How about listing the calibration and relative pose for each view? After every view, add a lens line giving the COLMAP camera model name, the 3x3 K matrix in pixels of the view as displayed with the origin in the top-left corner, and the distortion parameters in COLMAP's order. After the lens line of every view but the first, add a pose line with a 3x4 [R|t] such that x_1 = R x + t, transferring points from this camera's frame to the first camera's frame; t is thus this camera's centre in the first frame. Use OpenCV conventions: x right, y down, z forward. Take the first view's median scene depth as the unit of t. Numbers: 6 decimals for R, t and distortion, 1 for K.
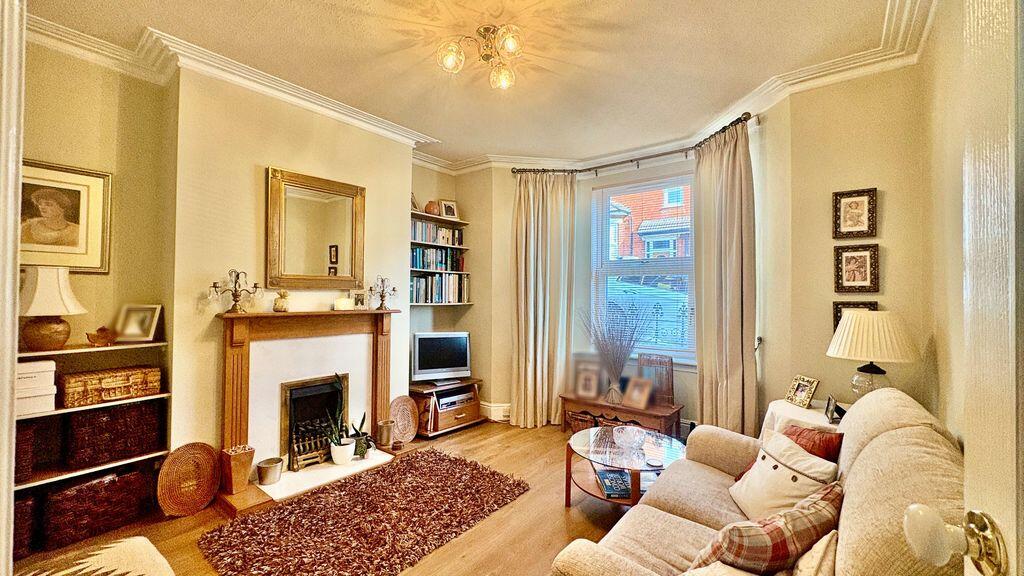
lens RADIAL K [[411.1, 0, 512.0], [0, 411.1, 288.0], [0, 0, 1]] dist [0.000061, -0.000008]
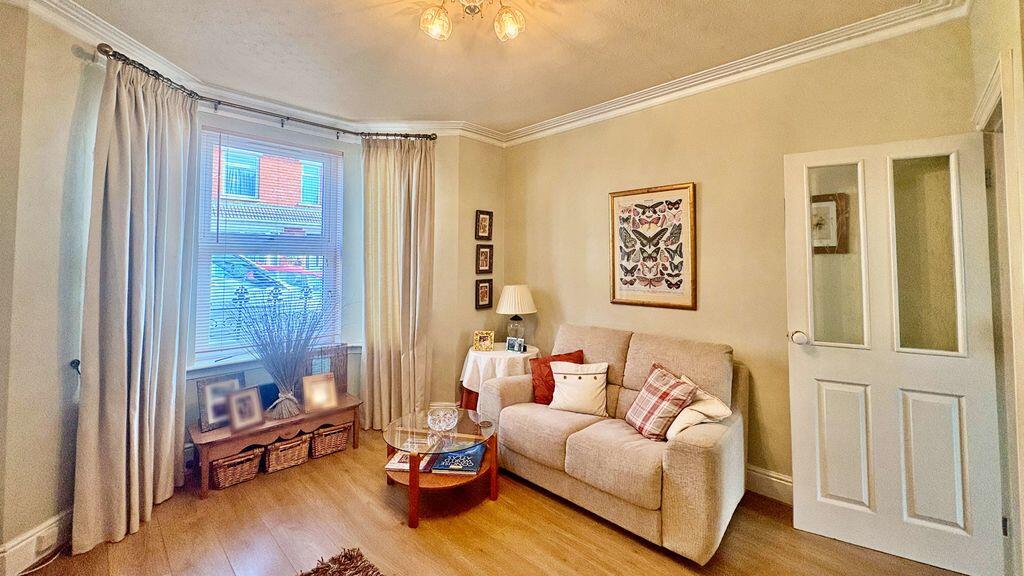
lens RADIAL K [[405.1, 0, 511.4], [0, 405.1, 249.0], [0, 0, 1]] dist [-0.000340, -0.000033]
pose [[0.103961, 0.035865, 0.993934, -0.723404], [-0.010391, 0.999334, -0.034973, -0.031393], [-0.994527, -0.006692, 0.104265, 0.715087]]
